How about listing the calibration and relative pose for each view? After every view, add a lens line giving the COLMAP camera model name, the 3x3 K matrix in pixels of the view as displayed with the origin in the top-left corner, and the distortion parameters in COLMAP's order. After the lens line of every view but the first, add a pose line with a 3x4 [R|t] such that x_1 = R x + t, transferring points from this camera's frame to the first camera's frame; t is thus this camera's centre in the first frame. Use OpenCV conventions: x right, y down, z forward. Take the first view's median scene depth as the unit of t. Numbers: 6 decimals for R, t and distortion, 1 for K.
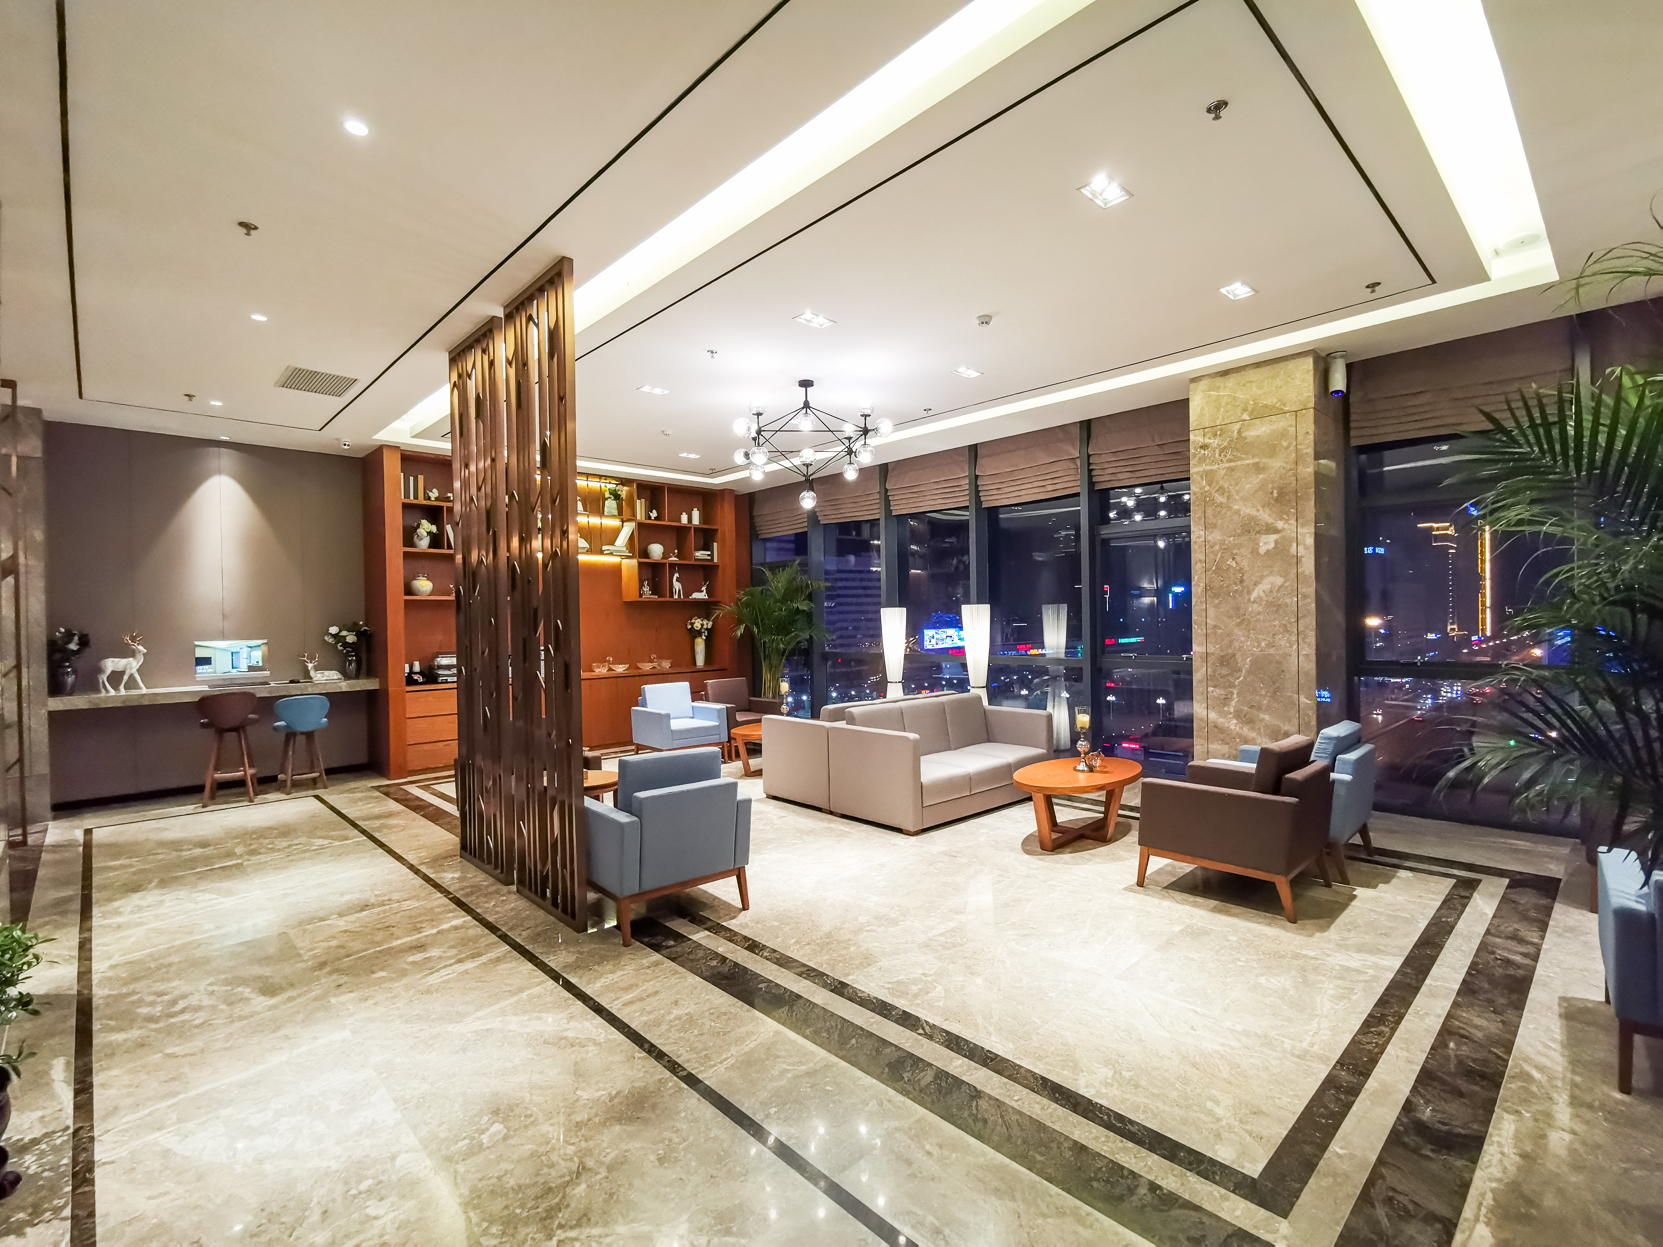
lens RADIAL K [[774.4, 0, 831.5], [0, 774.4, 623.5], [0, 0, 1]] dist [0.002957, -0.019441]
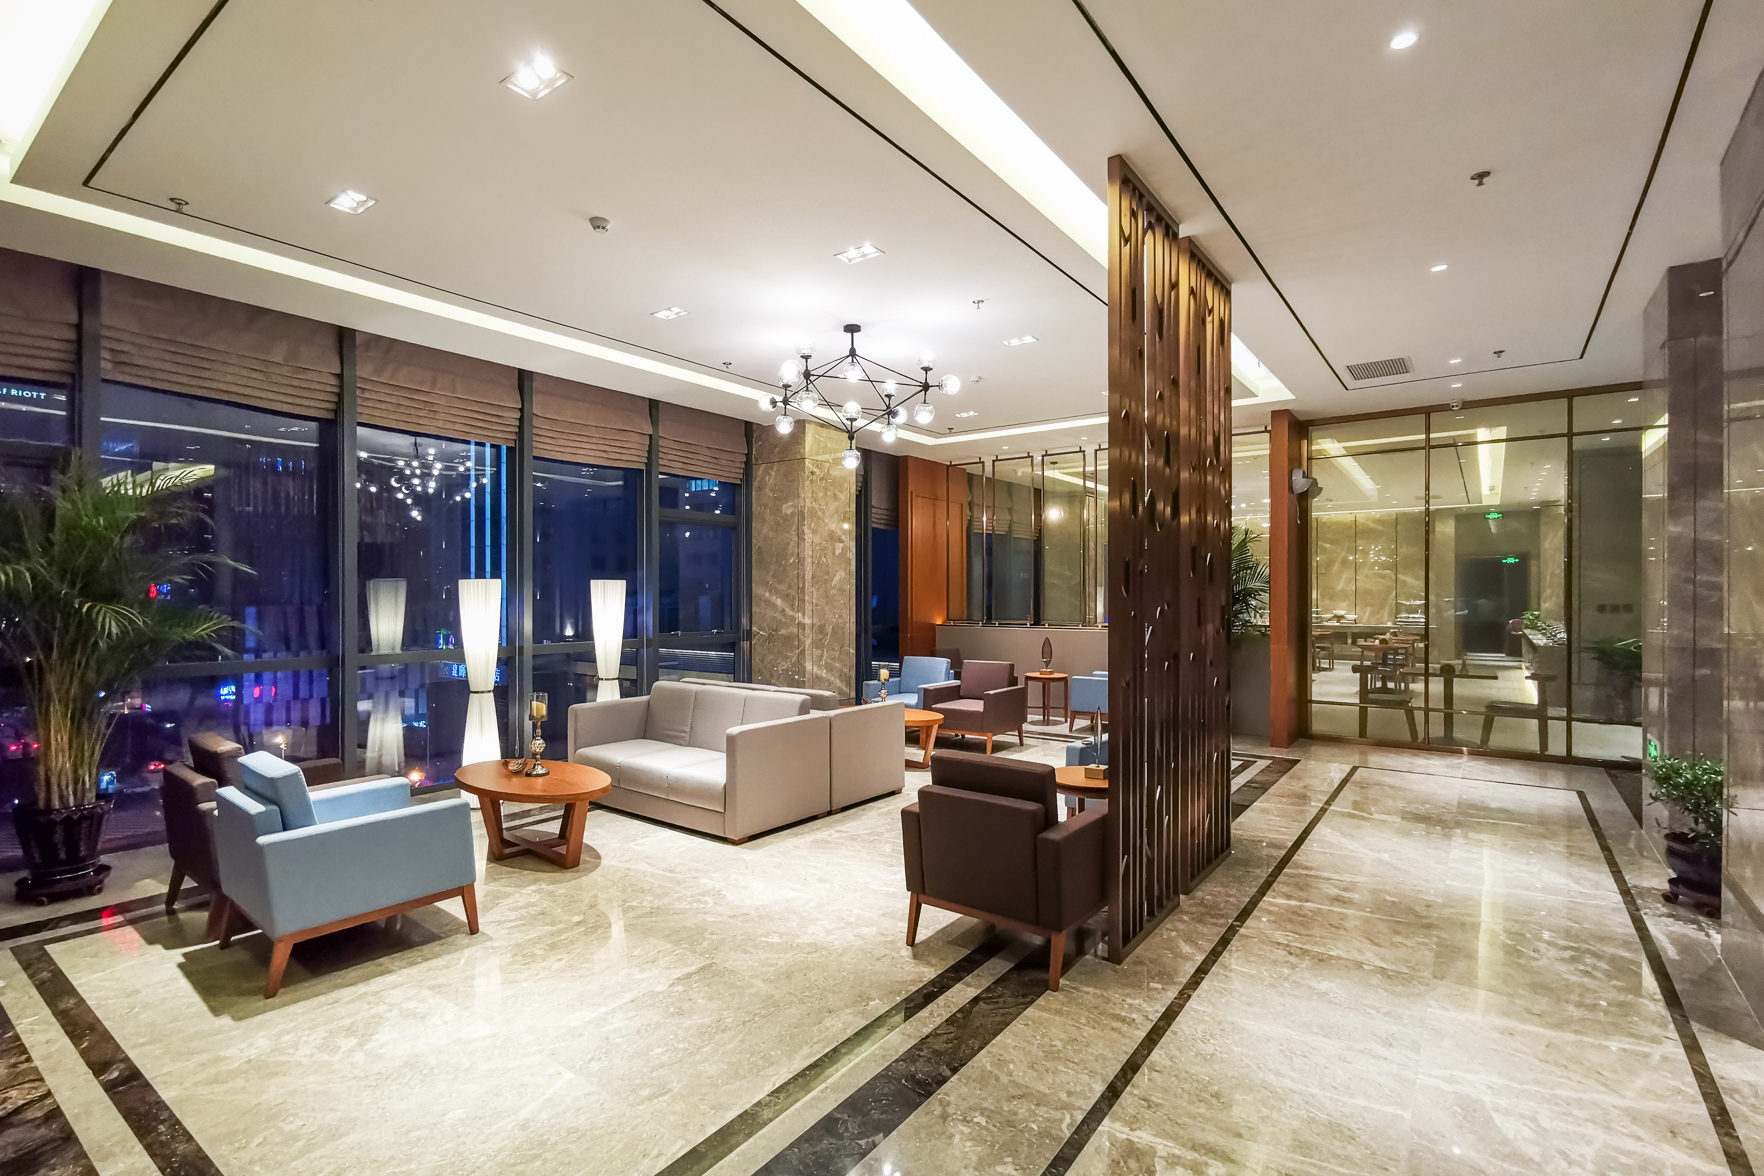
lens RADIAL K [[825.0, 0, 882.0], [0, 825.0, 588.0], [0, 0, 1]] dist [0.001522, -0.019100]
pose [[-0.175633, 0.024971, 0.984139, -1.238822], [0.013304, 0.999647, -0.022990, 0.013240], [-0.984366, 0.009055, -0.175903, 1.457365]]
